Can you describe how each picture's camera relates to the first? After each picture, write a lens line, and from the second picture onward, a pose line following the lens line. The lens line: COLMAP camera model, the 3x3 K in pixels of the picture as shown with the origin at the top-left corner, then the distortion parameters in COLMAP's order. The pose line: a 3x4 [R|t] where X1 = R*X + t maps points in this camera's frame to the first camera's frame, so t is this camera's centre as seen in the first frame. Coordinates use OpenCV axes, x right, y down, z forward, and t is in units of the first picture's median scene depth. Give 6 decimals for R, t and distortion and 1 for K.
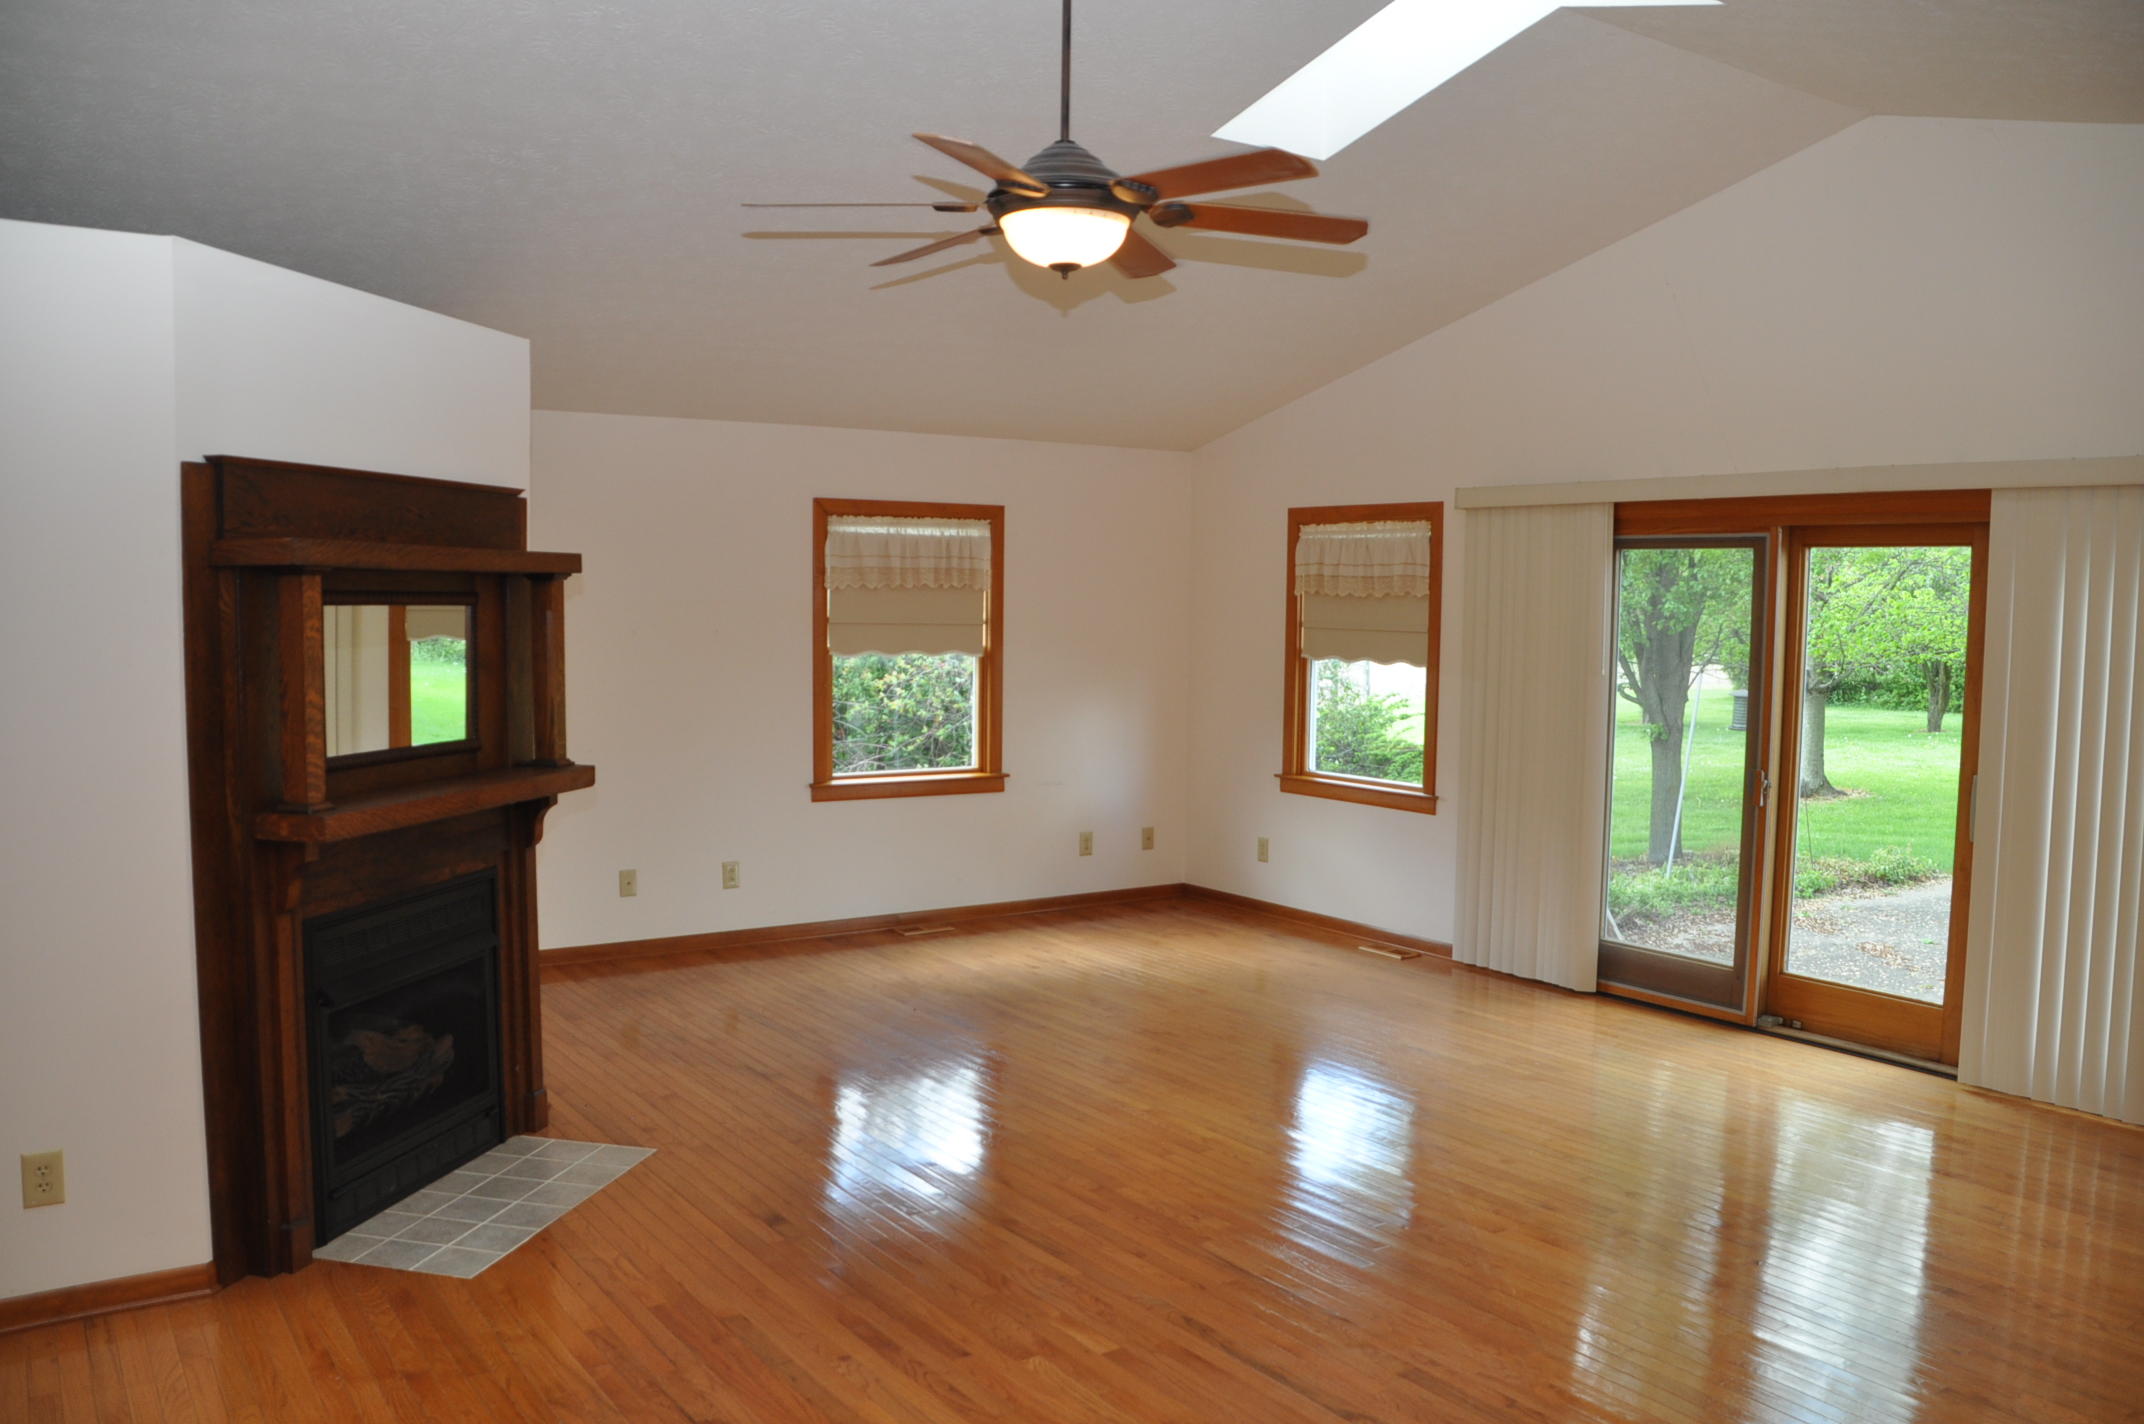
lens RADIAL K [[1735.1, 0, 1072.0], [0, 1735.1, 712.0], [0, 0, 1]] dist [-0.166848, 0.137868]
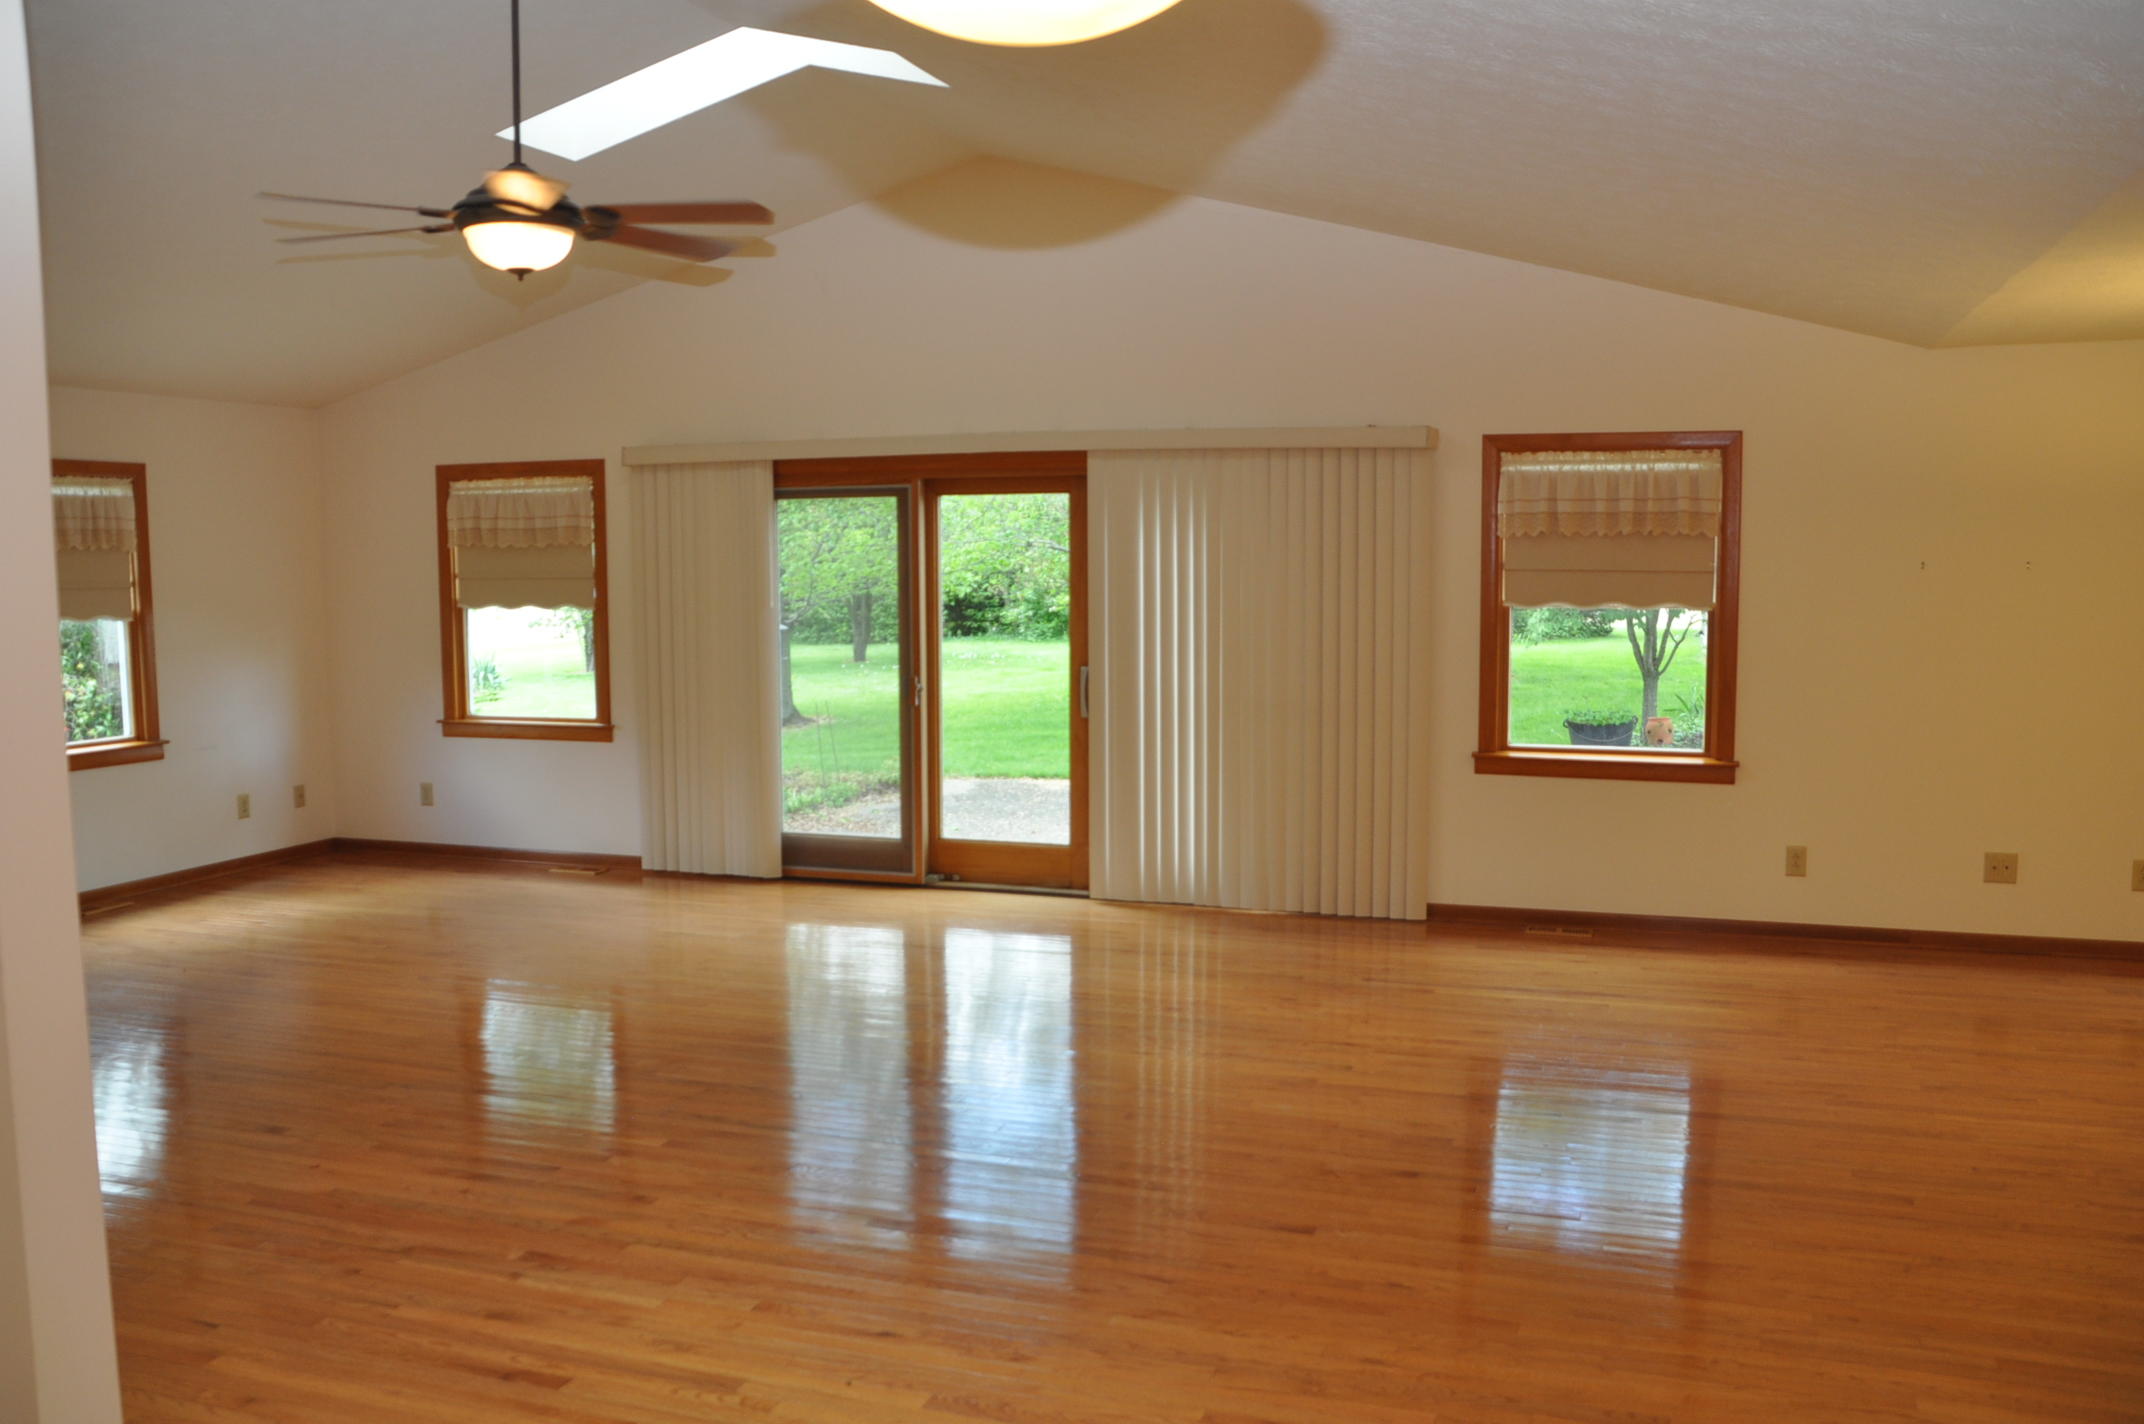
lens RADIAL K [[1766.6, 0, 1072.0], [0, 1766.6, 712.0], [0, 0, 1]] dist [-0.034891, 0.007324]
pose [[0.821573, -0.076462, 0.564953, -0.183671], [0.061494, 0.997069, 0.045520, 0.006770], [-0.566778, -0.002657, 0.823866, -0.103049]]
